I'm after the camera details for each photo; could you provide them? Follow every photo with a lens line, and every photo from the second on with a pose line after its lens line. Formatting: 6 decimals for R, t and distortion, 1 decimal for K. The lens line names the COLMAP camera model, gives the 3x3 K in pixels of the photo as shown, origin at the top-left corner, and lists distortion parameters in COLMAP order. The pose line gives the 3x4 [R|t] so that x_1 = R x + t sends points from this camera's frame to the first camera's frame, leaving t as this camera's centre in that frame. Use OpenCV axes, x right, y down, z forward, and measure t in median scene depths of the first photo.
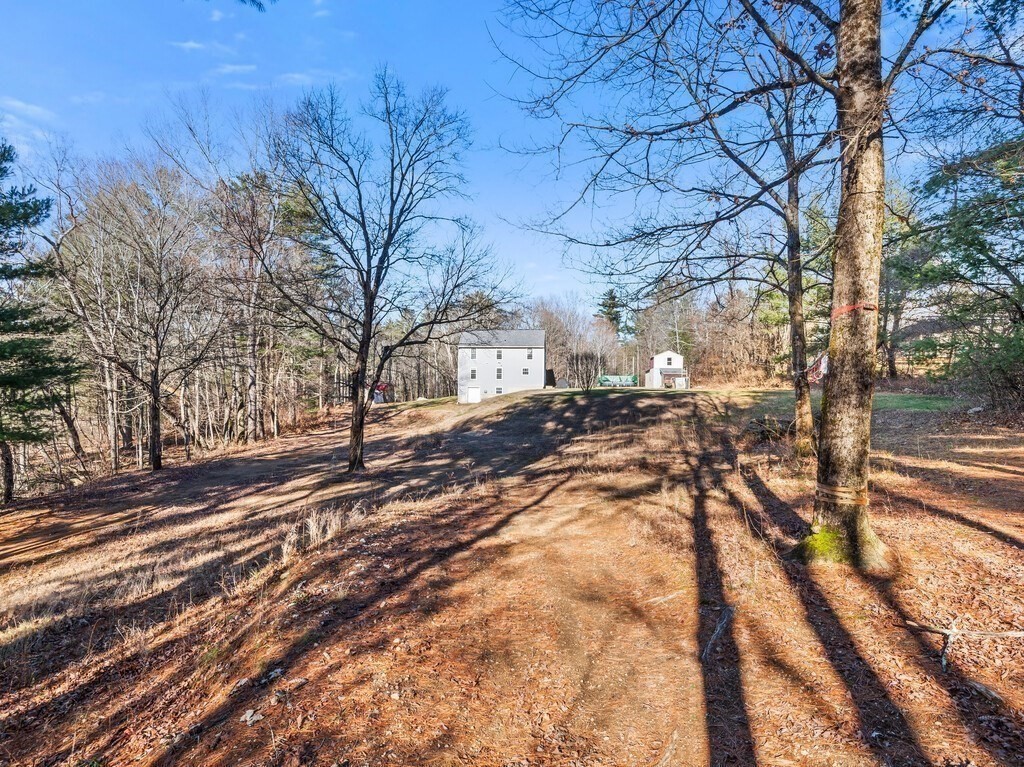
lens RADIAL K [[523.6, 0, 512.0], [0, 523.6, 383.5], [0, 0, 1]] dist [-0.000385, -0.000031]
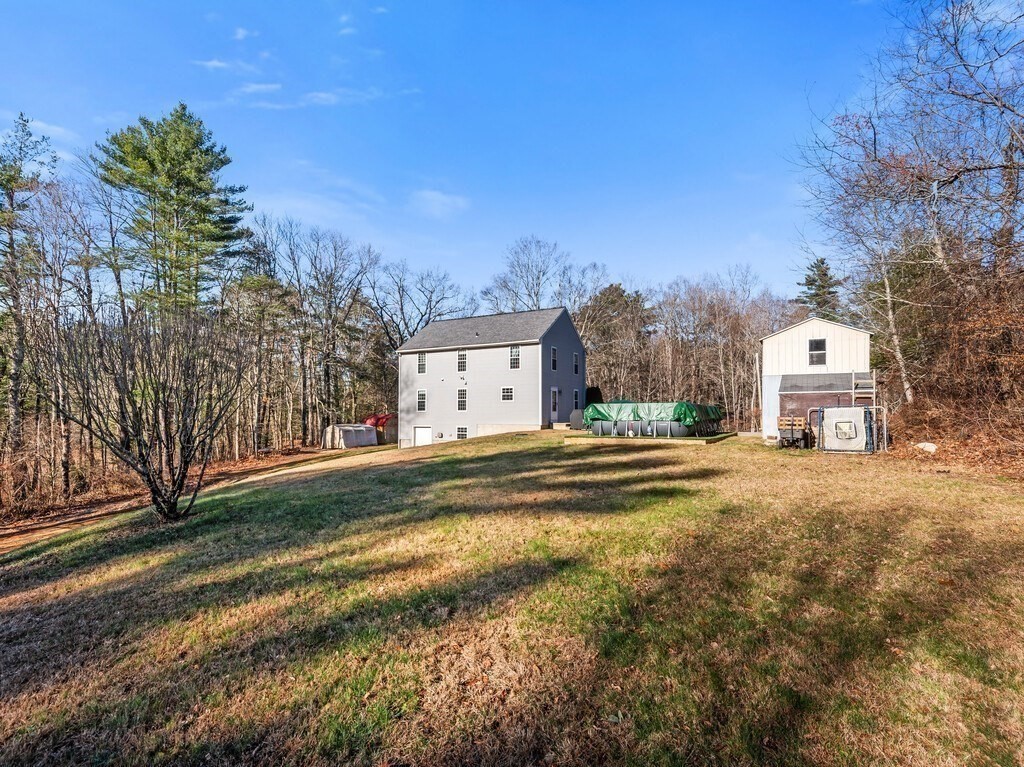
lens RADIAL K [[523.6, 0, 512.0], [0, 523.6, 383.5], [0, 0, 1]] dist [-0.000385, -0.000031]
pose [[0.913391, -0.036988, -0.405399, 0.225337], [0.023318, 0.998982, -0.038609, -0.013779], [0.406415, 0.025812, 0.913324, 0.557089]]
